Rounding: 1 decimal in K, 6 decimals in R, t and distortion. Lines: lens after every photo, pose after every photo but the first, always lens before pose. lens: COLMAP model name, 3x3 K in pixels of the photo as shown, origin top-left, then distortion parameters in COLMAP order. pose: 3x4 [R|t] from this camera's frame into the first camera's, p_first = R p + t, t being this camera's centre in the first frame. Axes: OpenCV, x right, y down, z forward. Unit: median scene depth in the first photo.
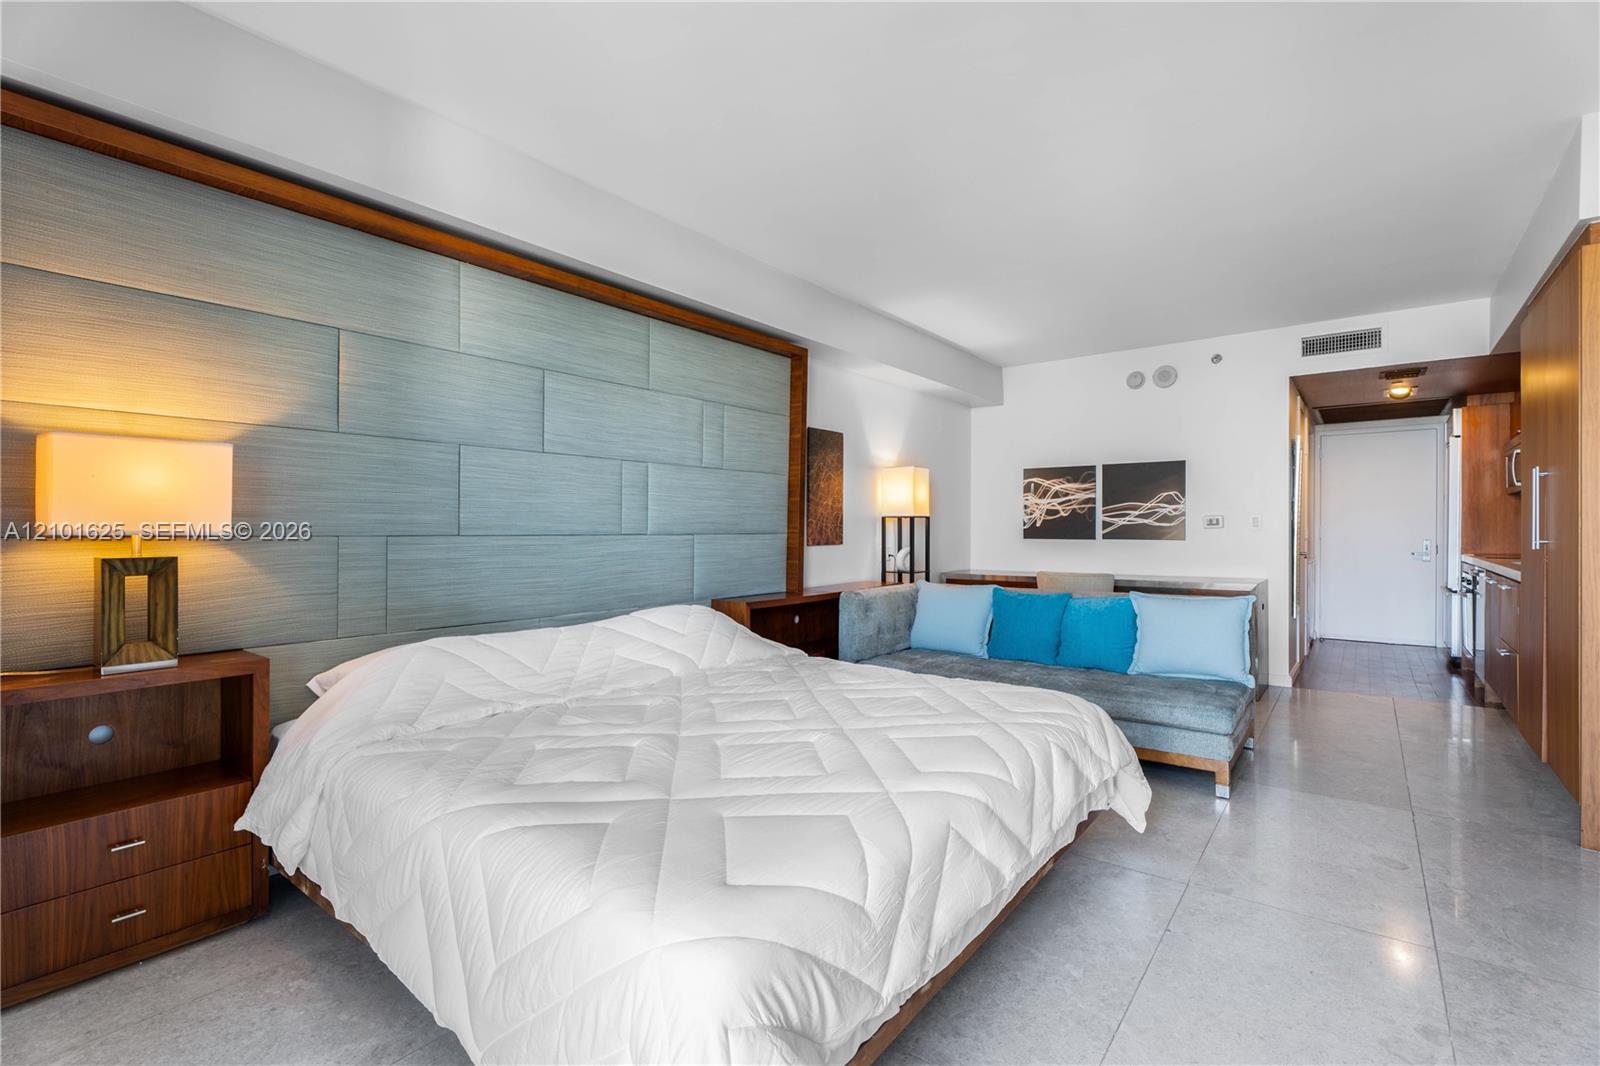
lens RADIAL K [[717.1, 0, 811.9], [0, 717.1, 530.7], [0, 0, 1]] dist [0.011187, -0.000069]
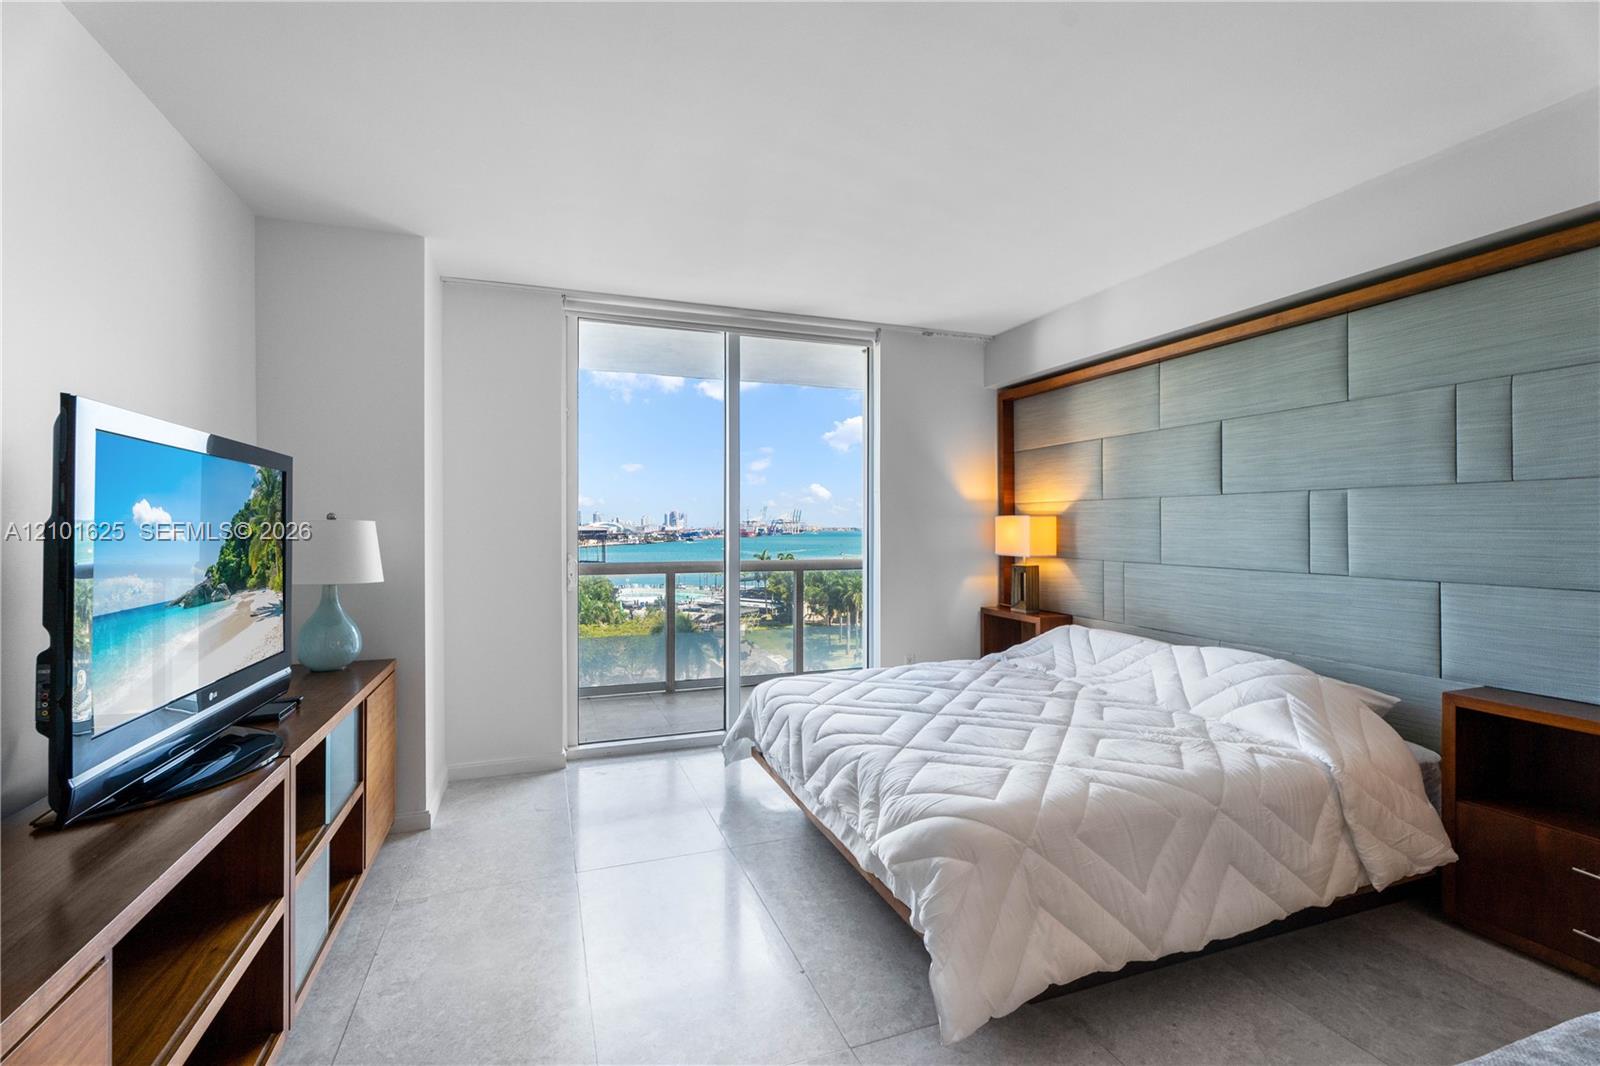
lens RADIAL K [[717.1, 0, 808.1], [0, 717.1, 531.3], [0, 0, 1]] dist [0.011187, -0.000069]
pose [[-0.527482, 0.002364, -0.849563, 0.928933], [-0.008141, 0.999936, 0.007837, -0.055314], [0.849527, 0.011050, -0.527429, 1.054649]]
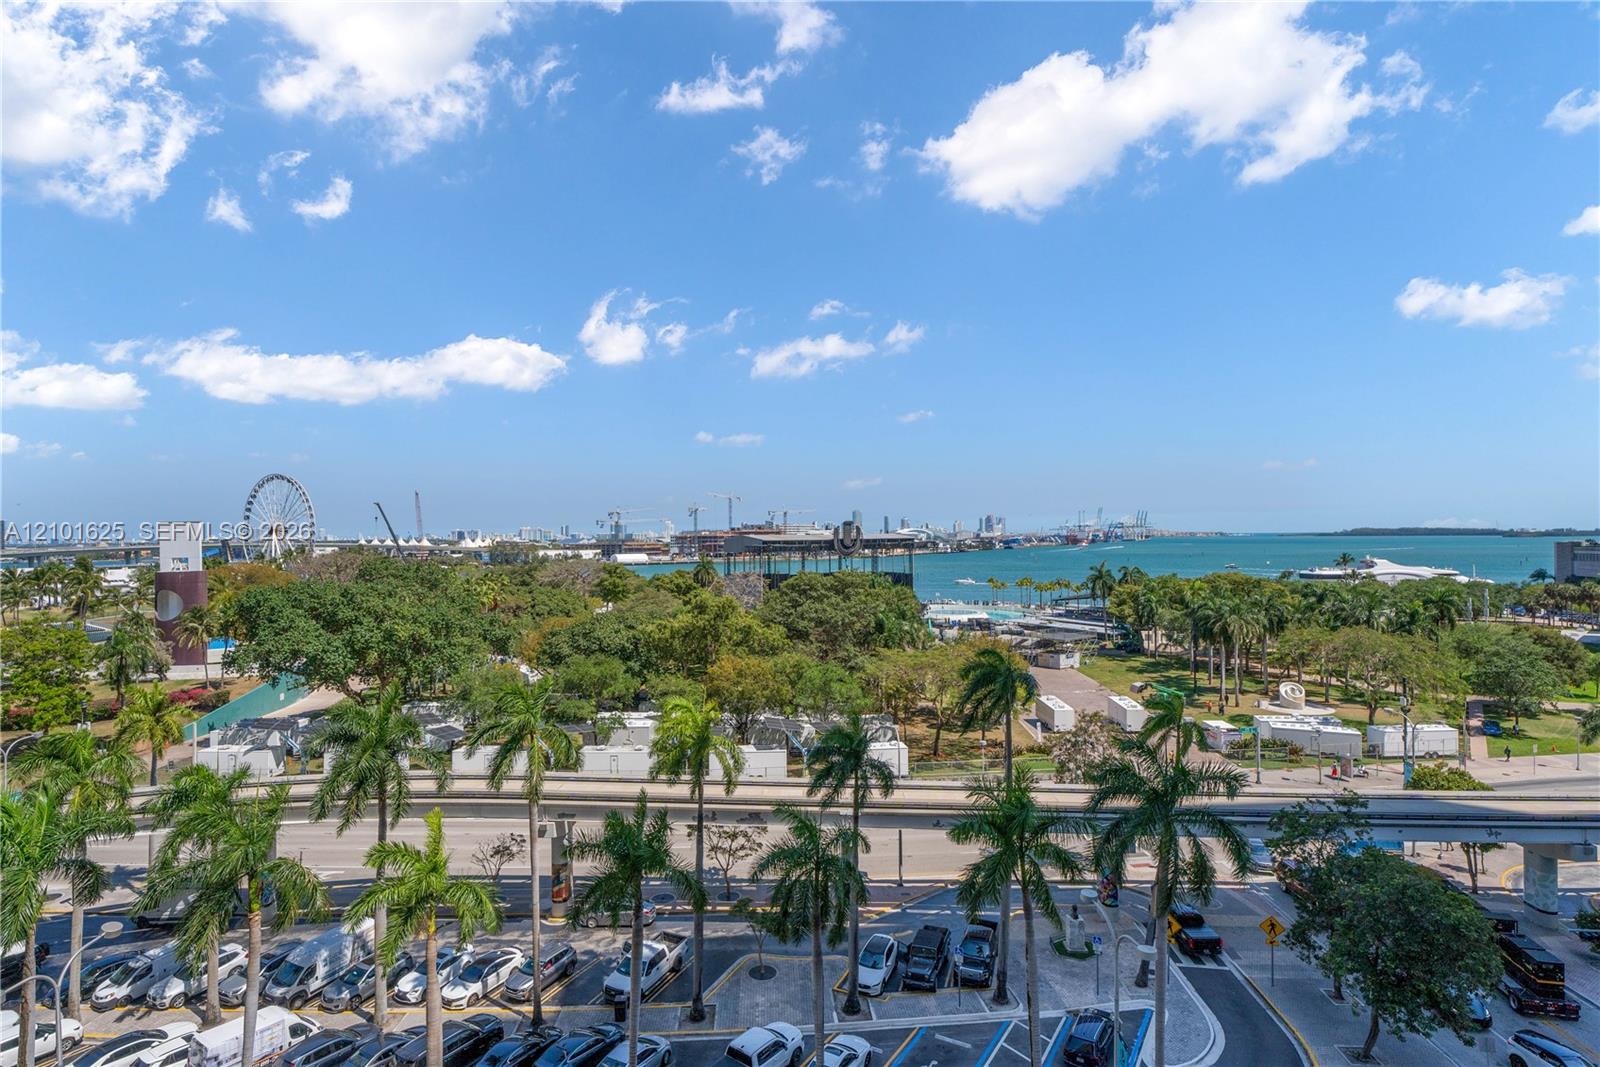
lens RADIAL K [[810.0, 0, 812.0], [0, 810.0, 528.8], [0, 0, 1]] dist [0.001207, -0.001075]
pose [[-0.817586, -0.000094, -0.575807, 0.867433], [0.001279, 0.999997, -0.001979, -0.057428], [0.575806, -0.002355, -0.817583, 1.000390]]
